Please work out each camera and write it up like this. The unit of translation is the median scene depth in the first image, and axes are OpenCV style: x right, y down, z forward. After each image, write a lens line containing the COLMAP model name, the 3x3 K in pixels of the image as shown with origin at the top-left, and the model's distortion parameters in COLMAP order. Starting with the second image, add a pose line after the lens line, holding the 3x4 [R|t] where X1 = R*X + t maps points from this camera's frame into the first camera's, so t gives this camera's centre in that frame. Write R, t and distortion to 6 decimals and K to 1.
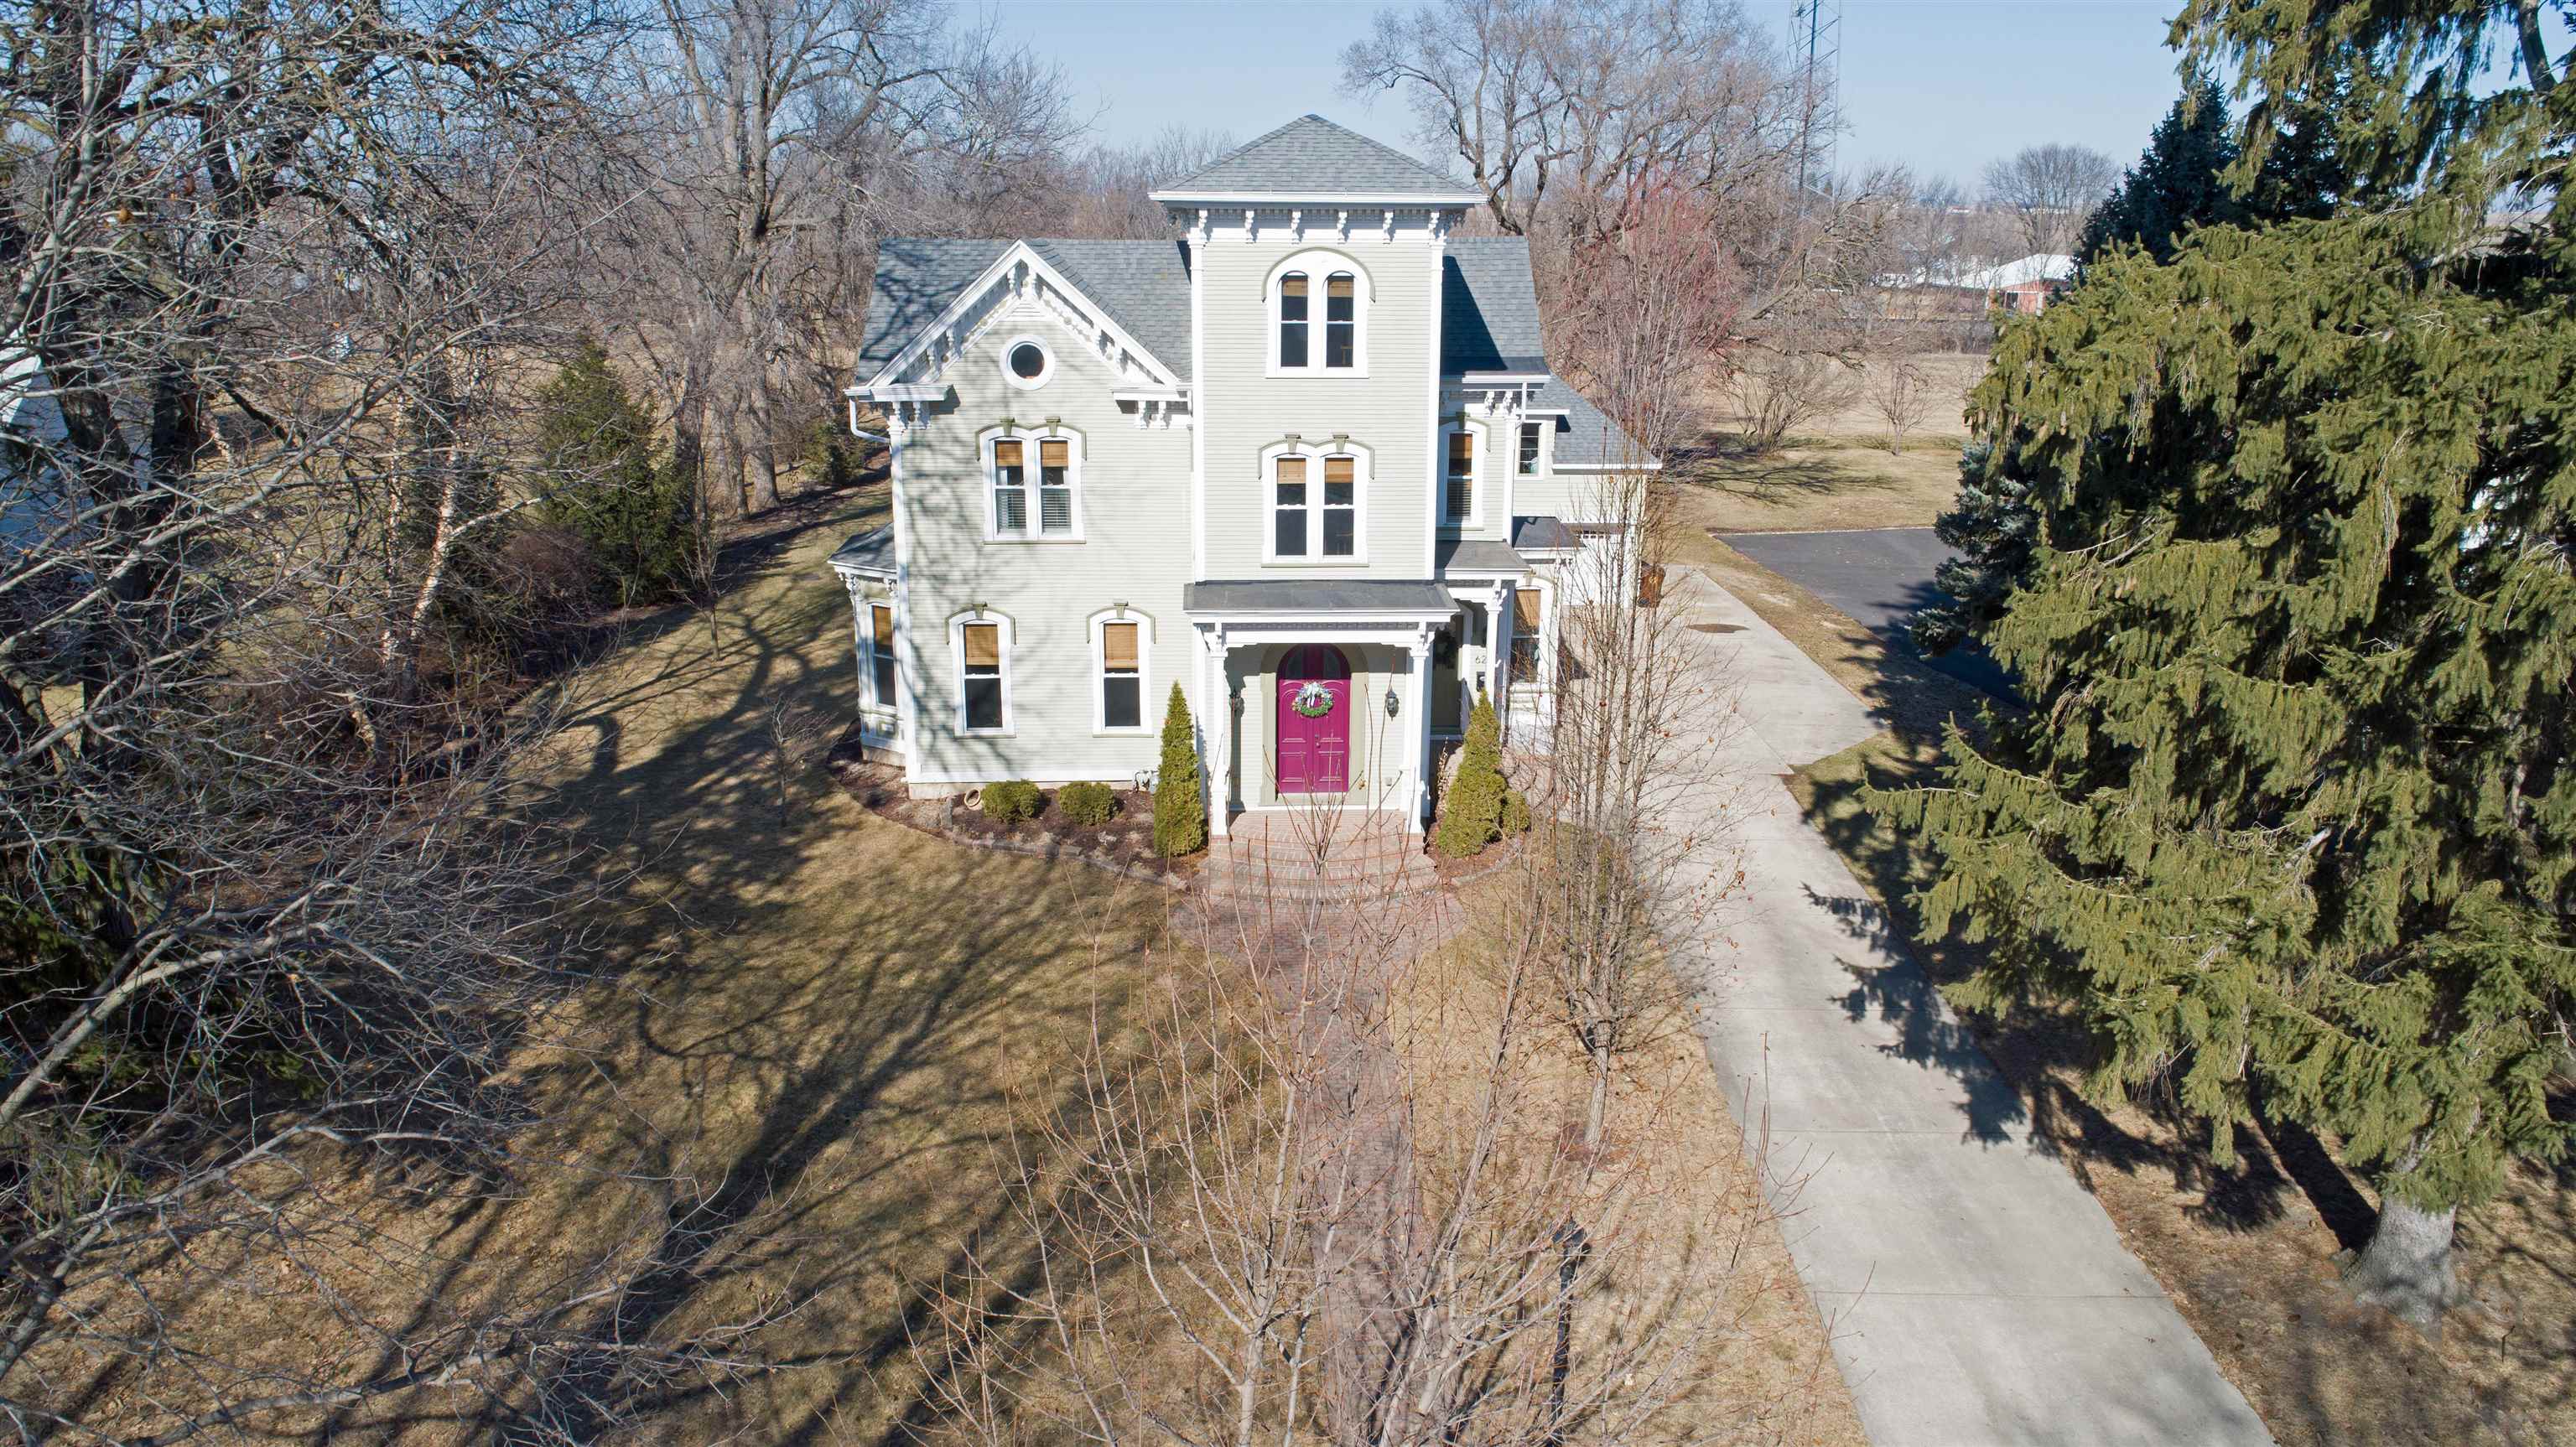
lens RADIAL K [[1725.1, 0, 1288.0], [0, 1725.1, 723.5], [0, 0, 1]] dist [-0.005465, 0.000486]
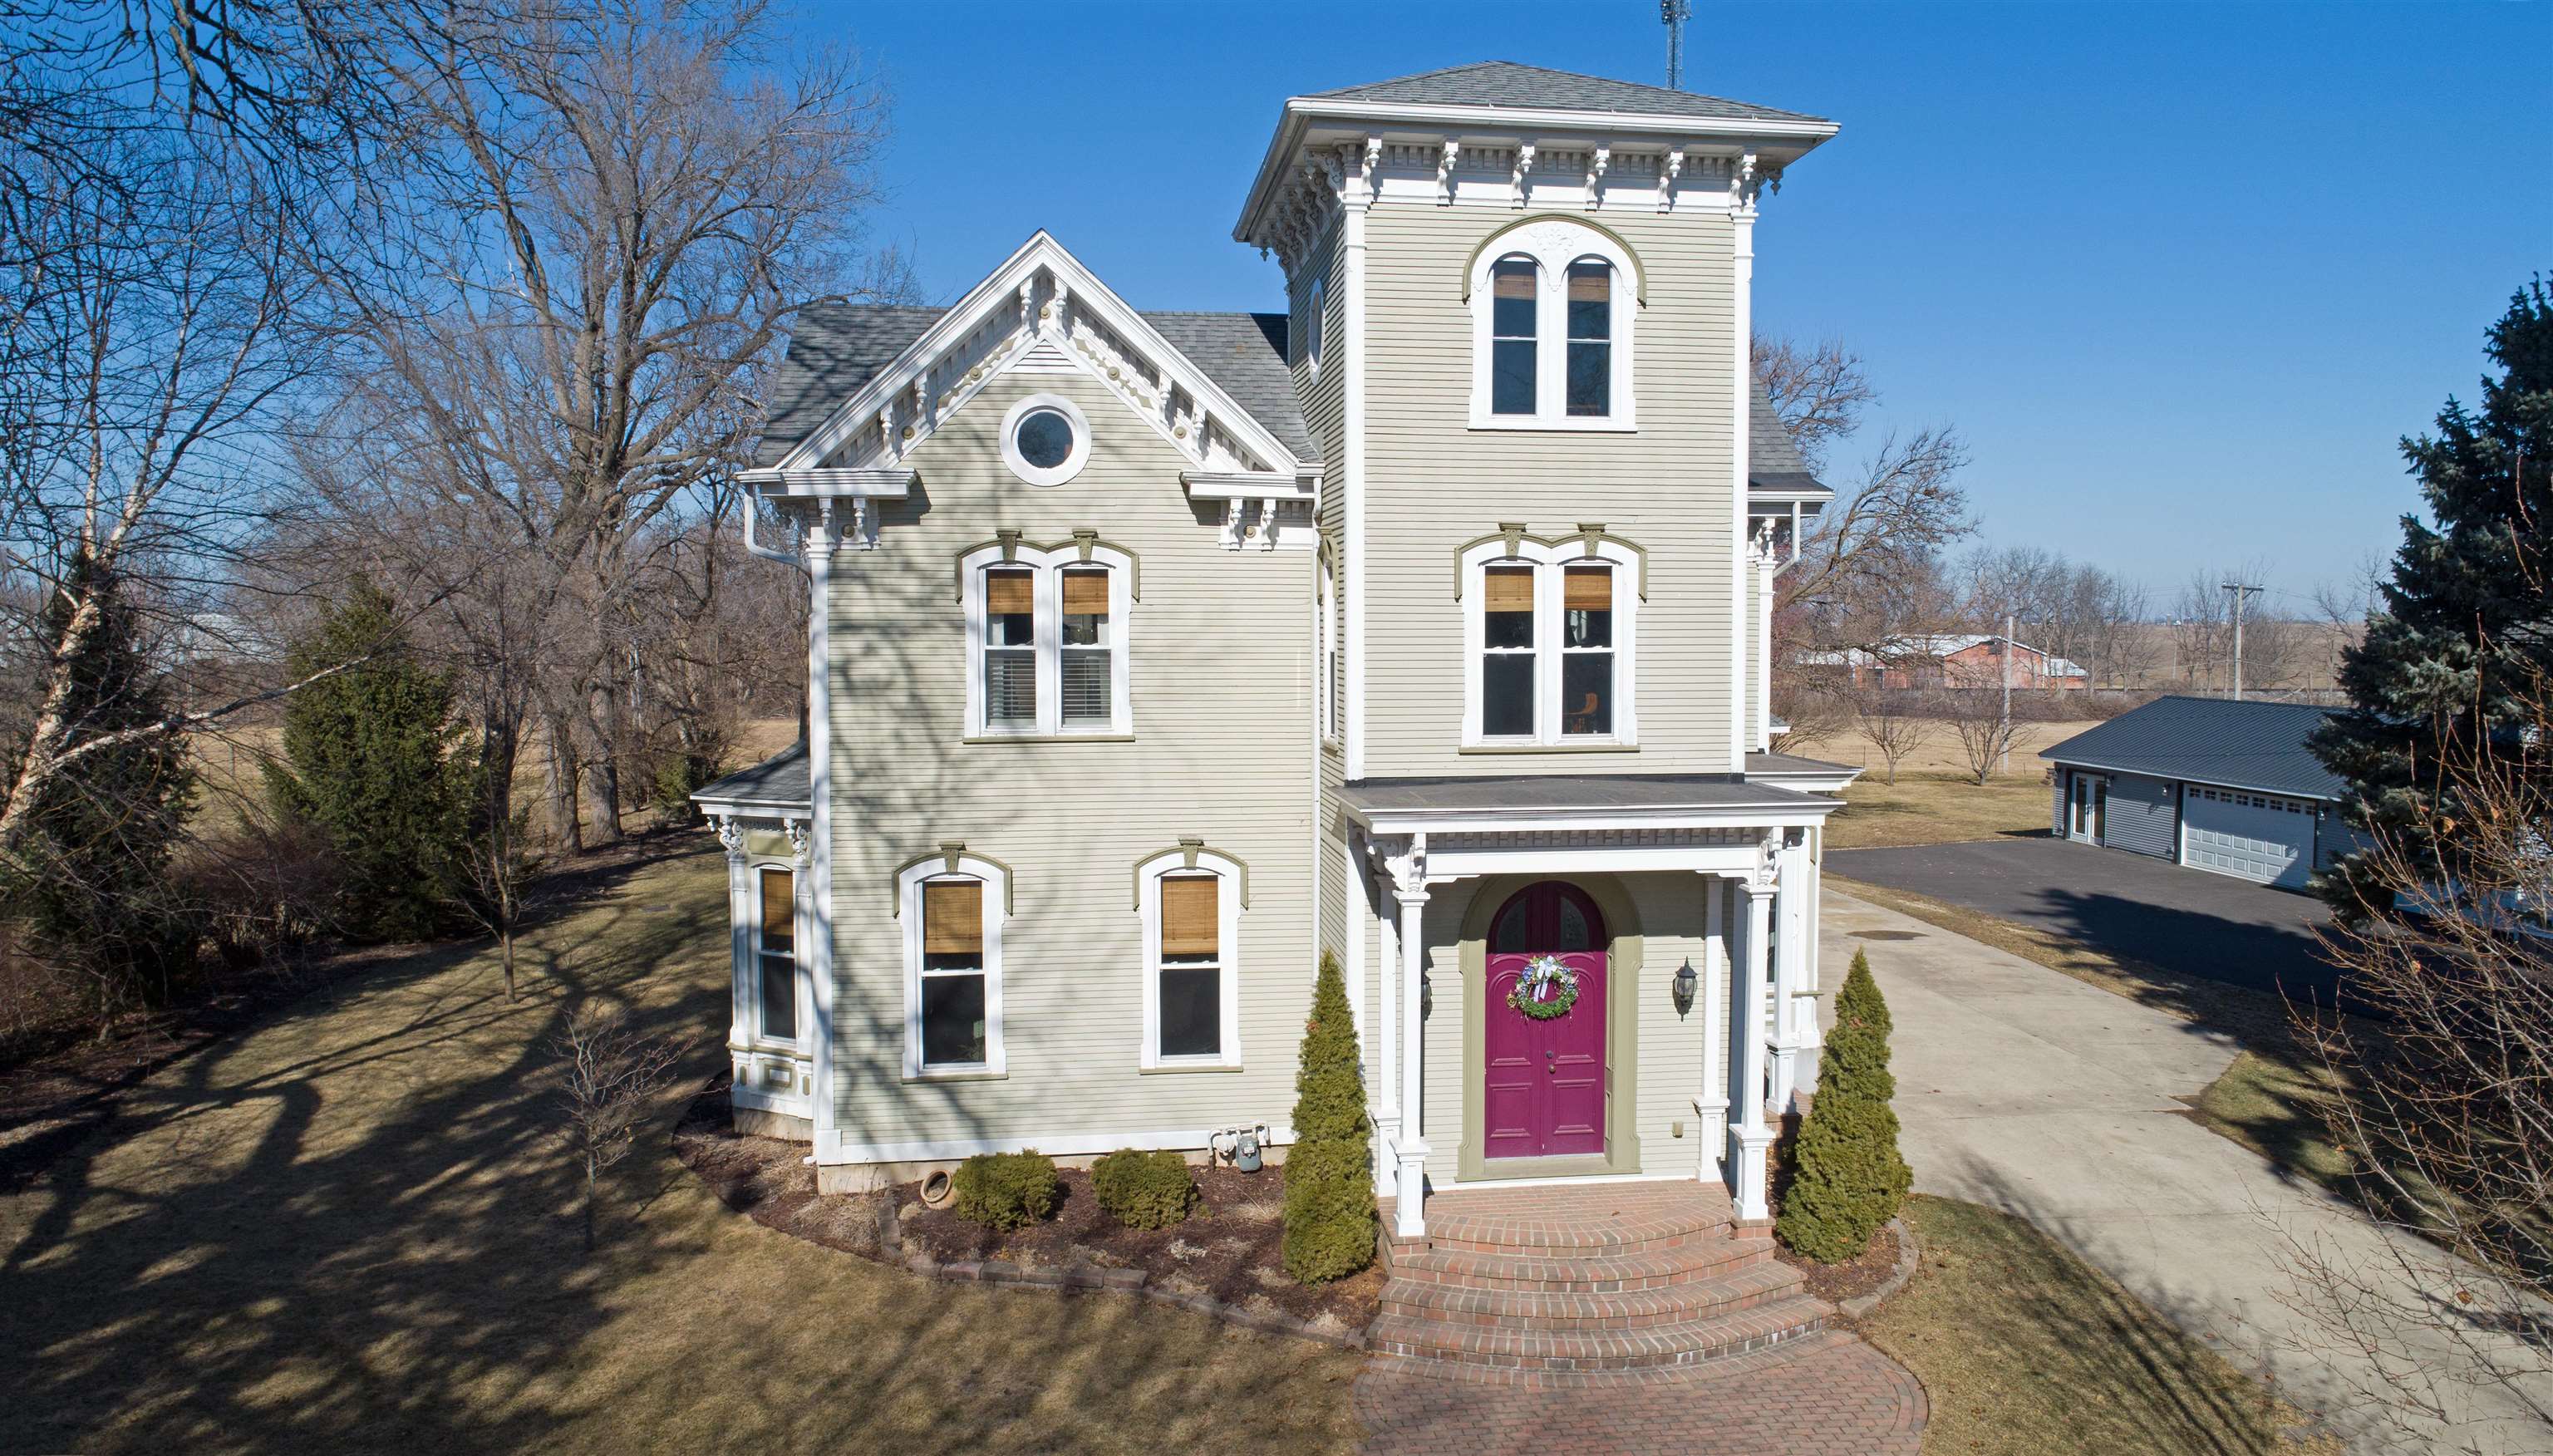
lens RADIAL K [[1689.6, 0, 1291.9], [0, 1689.6, 728.6], [0, 0, 1]] dist [0.003550, 0.000642]
pose [[0.995798, -0.011866, 0.090803, -0.120001], [0.032409, 0.973062, -0.228254, 0.028127], [-0.085649, 0.230238, 0.969358, 0.438630]]
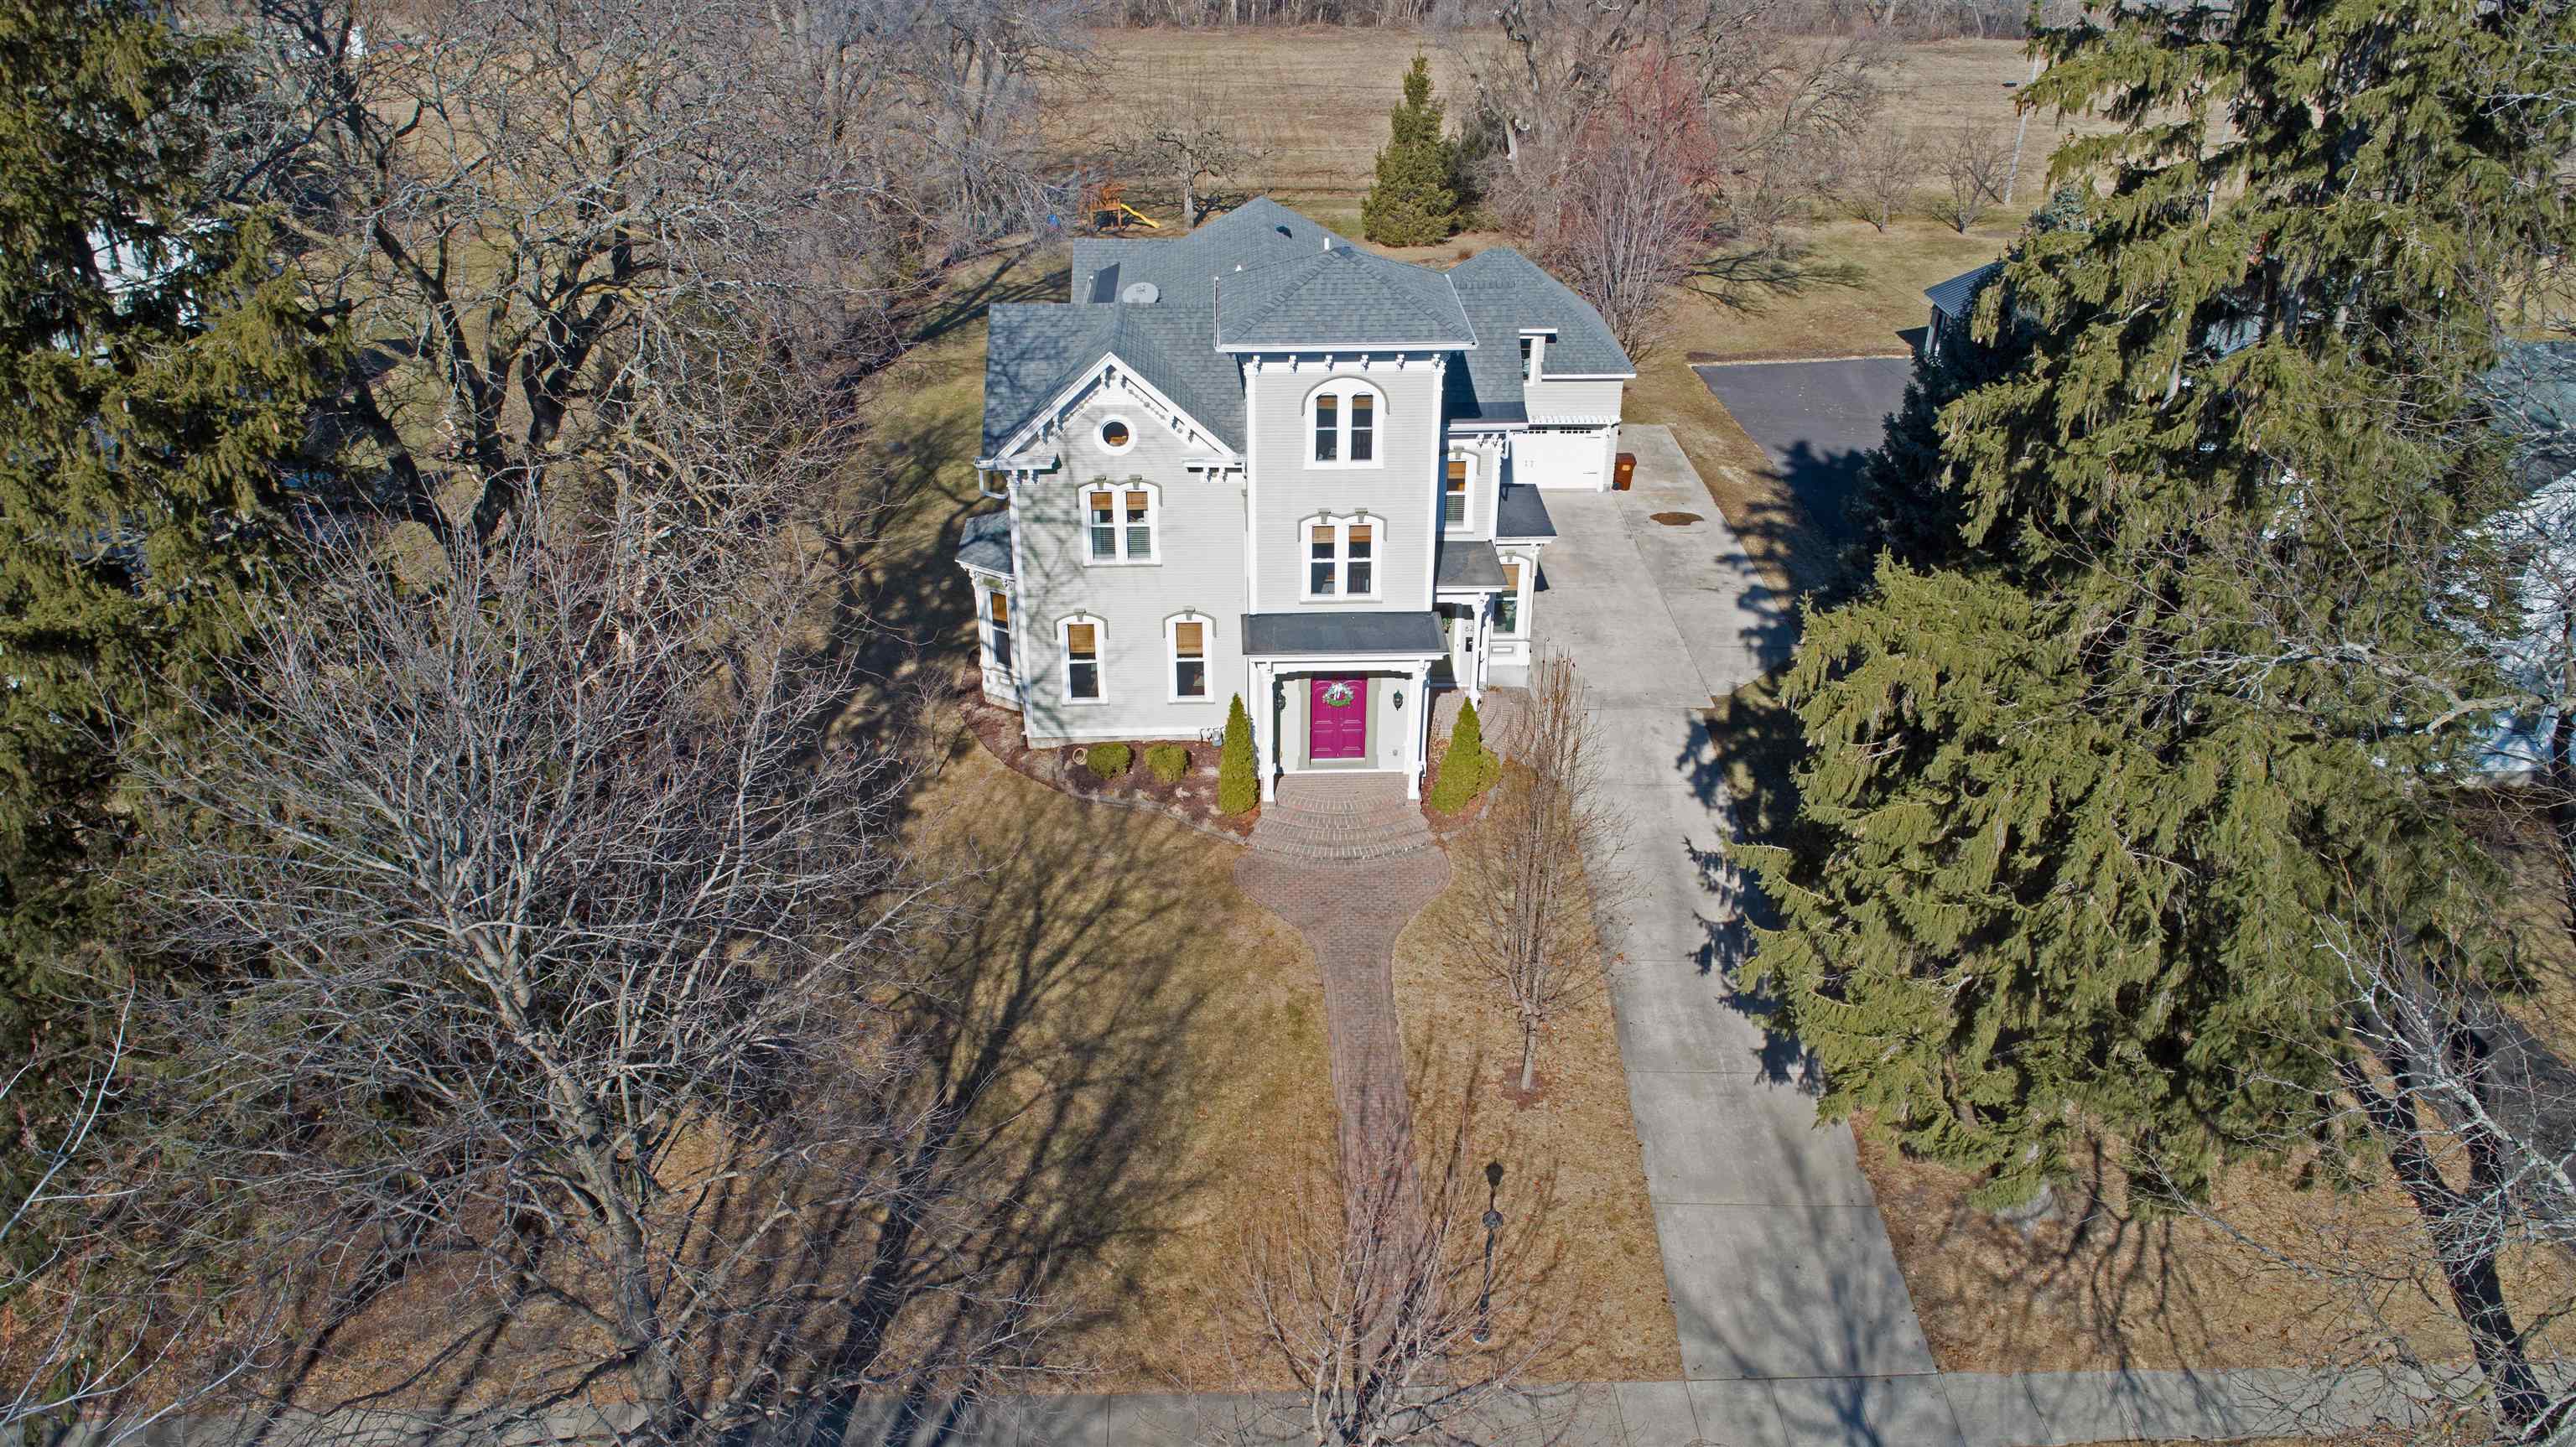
lens RADIAL K [[1725.1, 0, 1288.0], [0, 1725.1, 723.5], [0, 0, 1]] dist [-0.005465, 0.000486]
pose [[0.999985, -0.000218, -0.005392, -0.017031], [0.001437, 0.973887, 0.227028, -0.290982], [0.005202, -0.227032, 0.973873, -0.286402]]
